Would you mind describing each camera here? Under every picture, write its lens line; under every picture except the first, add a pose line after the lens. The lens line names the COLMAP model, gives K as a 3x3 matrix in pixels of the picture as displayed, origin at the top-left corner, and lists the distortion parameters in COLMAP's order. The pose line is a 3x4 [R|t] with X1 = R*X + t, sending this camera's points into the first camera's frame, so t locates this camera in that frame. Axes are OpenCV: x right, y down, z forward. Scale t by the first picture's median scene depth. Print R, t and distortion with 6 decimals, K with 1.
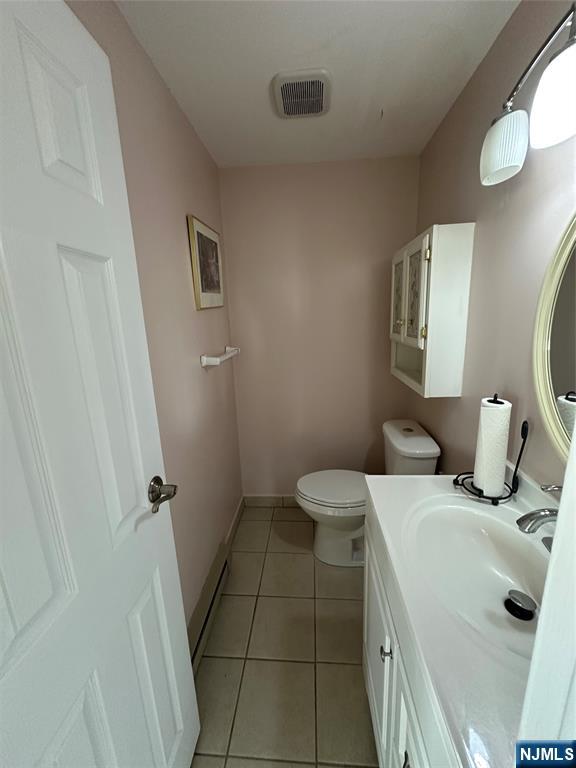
lens RADIAL K [[307.9, 0, 287.3], [0, 307.9, 382.9], [0, 0, 1]] dist [-0.002380, 0.000178]
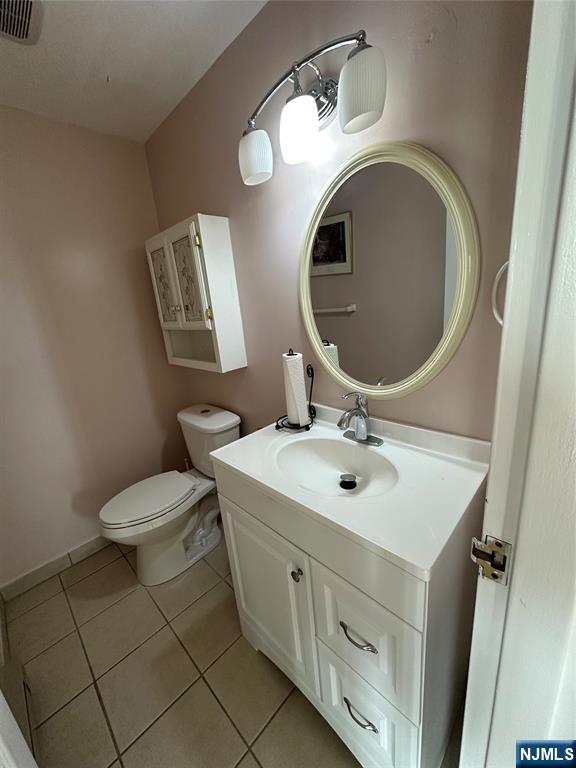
lens RADIAL K [[307.9, 0, 289.0], [0, 307.9, 384.0], [0, 0, 1]] dist [-0.002380, 0.000178]
pose [[0.638264, -0.216631, 0.738708, -0.225988], [0.226907, 0.969898, 0.088376, 0.043328], [-0.735617, 0.111211, 0.668206, 0.095360]]
